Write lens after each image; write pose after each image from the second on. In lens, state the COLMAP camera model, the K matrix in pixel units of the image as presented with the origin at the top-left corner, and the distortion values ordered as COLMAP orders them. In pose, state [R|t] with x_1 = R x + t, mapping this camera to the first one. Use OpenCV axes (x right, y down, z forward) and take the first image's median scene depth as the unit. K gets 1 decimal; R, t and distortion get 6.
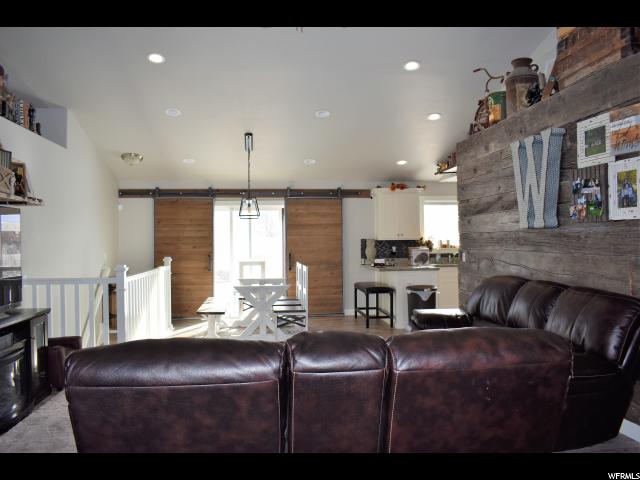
lens RADIAL K [[514.3, 0, 320.0], [0, 514.3, 240.0], [0, 0, 1]] dist [-0.060584, -0.001926]
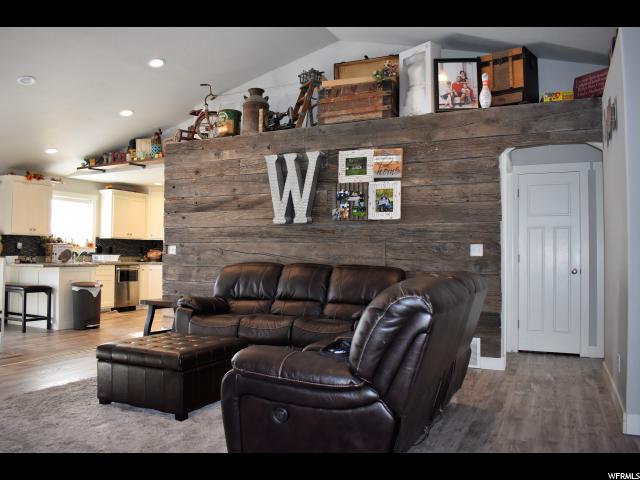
lens RADIAL K [[514.3, 0, 320.0], [0, 514.3, 240.0], [0, 0, 1]] dist [-0.060584, -0.001926]
pose [[0.571080, 0.045325, 0.819642, -0.524663], [-0.022785, 0.998965, -0.039366, 0.058405], [-0.820578, 0.003805, 0.571522, 0.156452]]
